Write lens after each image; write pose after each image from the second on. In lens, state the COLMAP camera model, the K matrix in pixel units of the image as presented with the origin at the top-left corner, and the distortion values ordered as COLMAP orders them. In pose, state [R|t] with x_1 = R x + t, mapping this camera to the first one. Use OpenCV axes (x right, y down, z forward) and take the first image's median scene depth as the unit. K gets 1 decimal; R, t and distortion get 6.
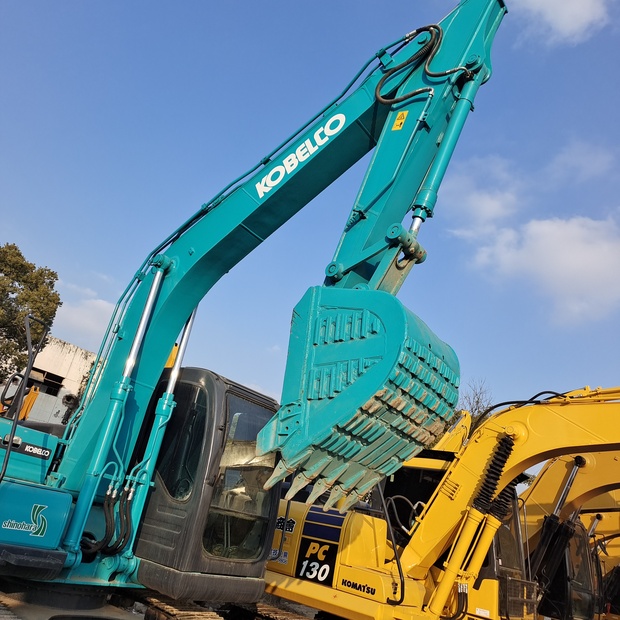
lens RADIAL K [[552.6, 0, 318.0], [0, 552.6, 309.5], [0, 0, 1]] dist [0.033312, 0.008042]
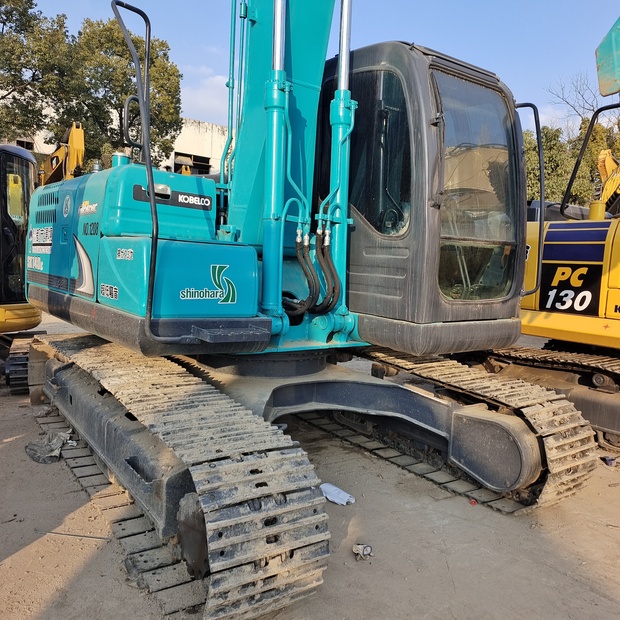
lens RADIAL K [[552.6, 0, 318.0], [0, 552.6, 309.5], [0, 0, 1]] dist [0.033312, 0.008042]
pose [[0.952536, -0.117782, -0.280719, -0.150936], [0.226638, 0.890020, 0.395600, 0.122782], [0.203251, -0.440445, 0.874470, 0.314334]]
